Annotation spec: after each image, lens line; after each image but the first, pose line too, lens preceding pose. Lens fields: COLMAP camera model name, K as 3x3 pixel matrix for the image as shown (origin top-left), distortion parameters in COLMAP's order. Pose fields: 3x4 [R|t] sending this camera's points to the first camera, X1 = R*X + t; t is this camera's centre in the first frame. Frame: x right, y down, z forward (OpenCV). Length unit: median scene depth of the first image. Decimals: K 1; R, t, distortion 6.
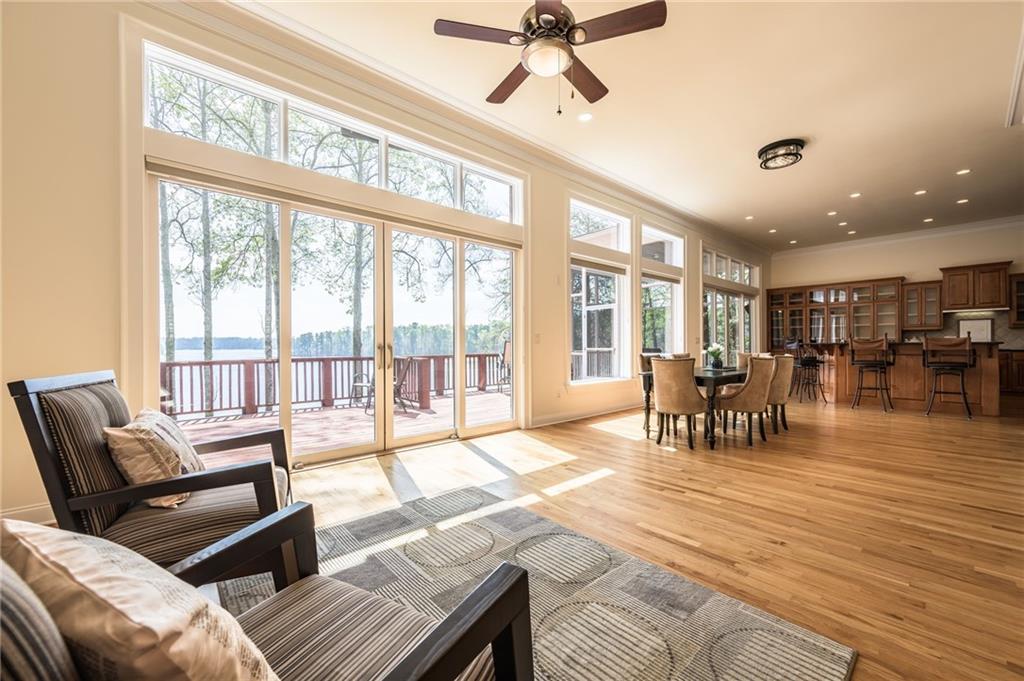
lens RADIAL K [[407.5, 0, 513.6], [0, 407.5, 345.8], [0, 0, 1]] dist [0.001421, 0.001028]
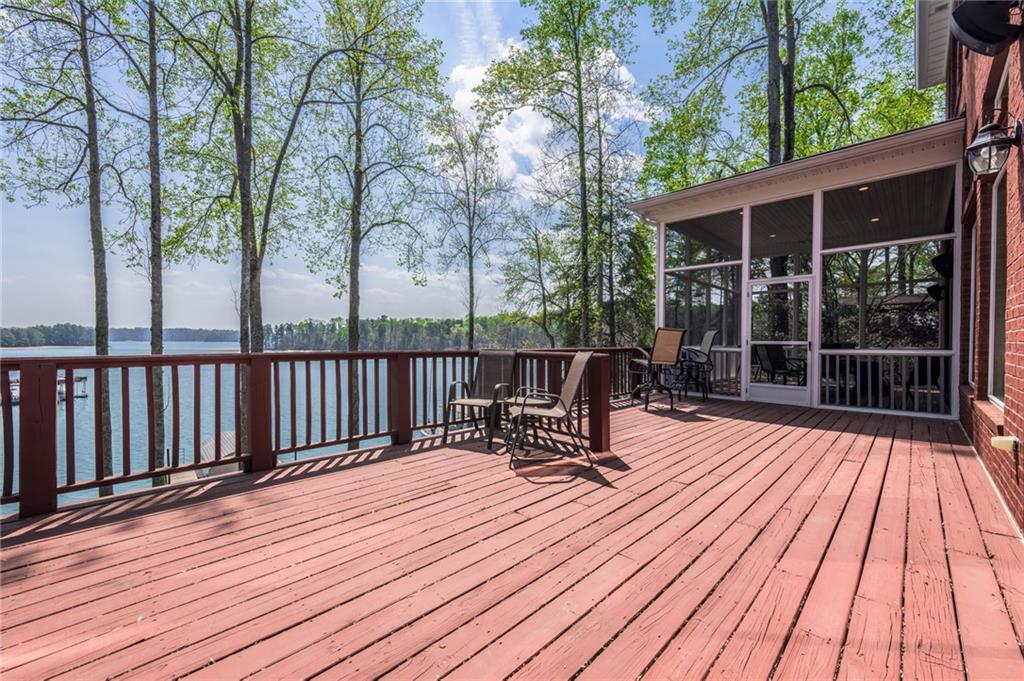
lens RADIAL K [[407.5, 0, 505.6], [0, 407.5, 340.2], [0, 0, 1]] dist [0.001421, 0.001028]
pose [[0.997542, 0.008114, 0.069597, -0.130927], [-0.007966, 0.999965, -0.002408, 0.005335], [-0.069615, 0.001848, 0.997572, 0.169805]]
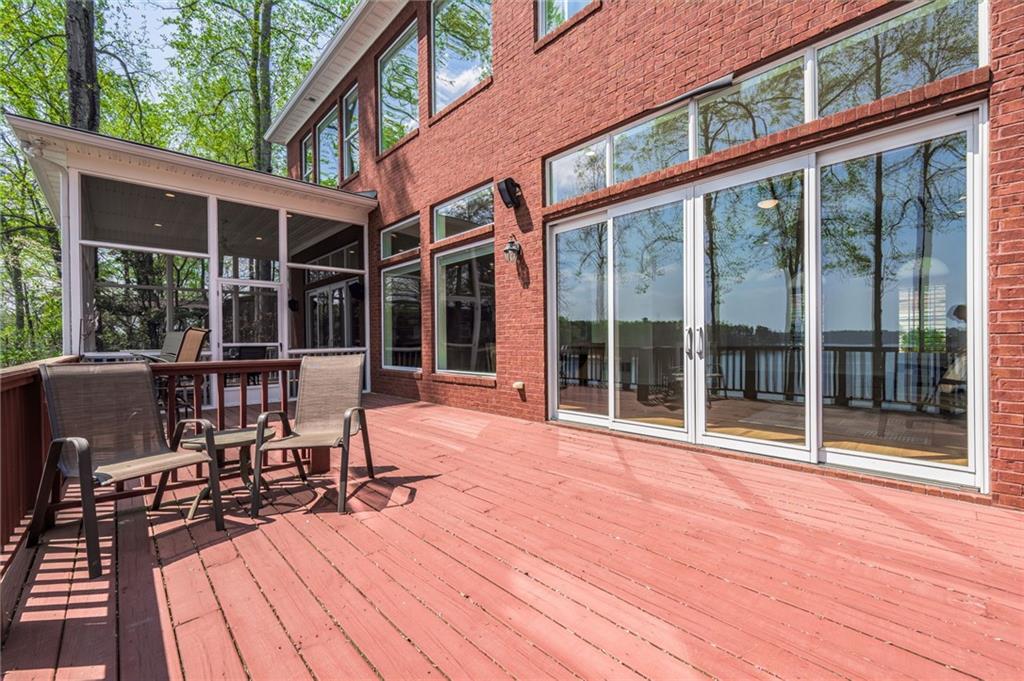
lens RADIAL K [[421.3, 0, 509.9], [0, 421.3, 339.2], [0, 0, 1]] dist [-0.001076, 0.000087]
pose [[-0.025364, 0.005360, 0.999664, -0.231344], [0.022747, 0.999730, -0.004783, 0.006358], [-0.999419, 0.022618, -0.025479, 0.274439]]
